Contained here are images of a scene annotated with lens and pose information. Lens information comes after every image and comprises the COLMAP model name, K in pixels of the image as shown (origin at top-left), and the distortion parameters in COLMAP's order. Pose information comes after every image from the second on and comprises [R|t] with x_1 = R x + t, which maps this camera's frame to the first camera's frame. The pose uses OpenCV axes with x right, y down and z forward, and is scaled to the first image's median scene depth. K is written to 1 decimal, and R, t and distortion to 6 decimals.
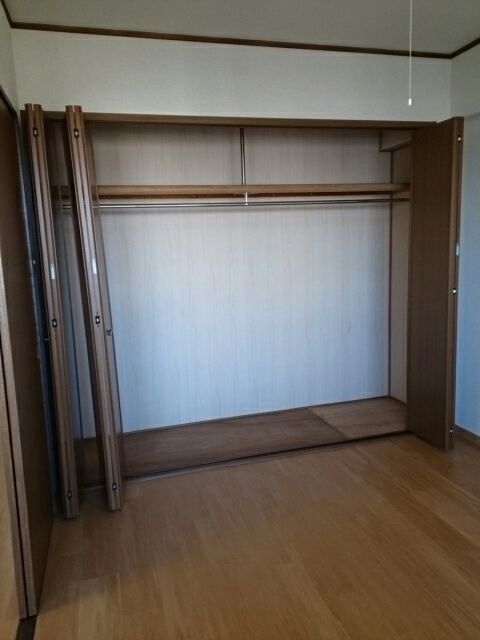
lens RADIAL K [[499.1, 0, 240.0], [0, 499.1, 320.0], [0, 0, 1]] dist [0.064693, -0.052299]
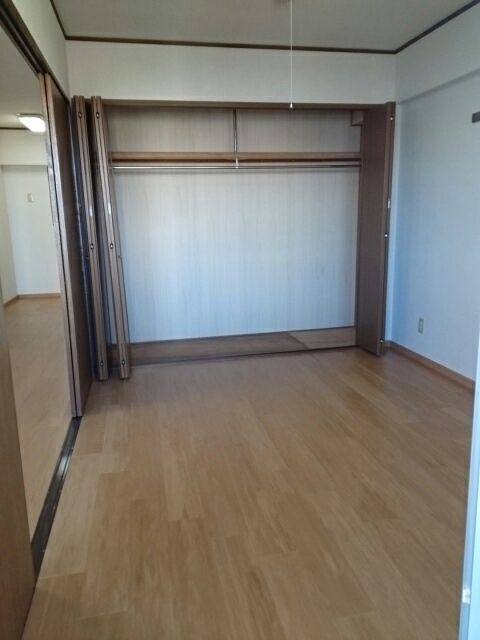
lens RADIAL K [[499.1, 0, 240.0], [0, 499.1, 320.0], [0, 0, 1]] dist [0.064693, -0.052299]
pose [[0.997131, 0.031152, -0.068984, 0.125806], [-0.026952, 0.997774, 0.061000, 0.087441], [0.070731, -0.058966, 0.995751, -0.334637]]
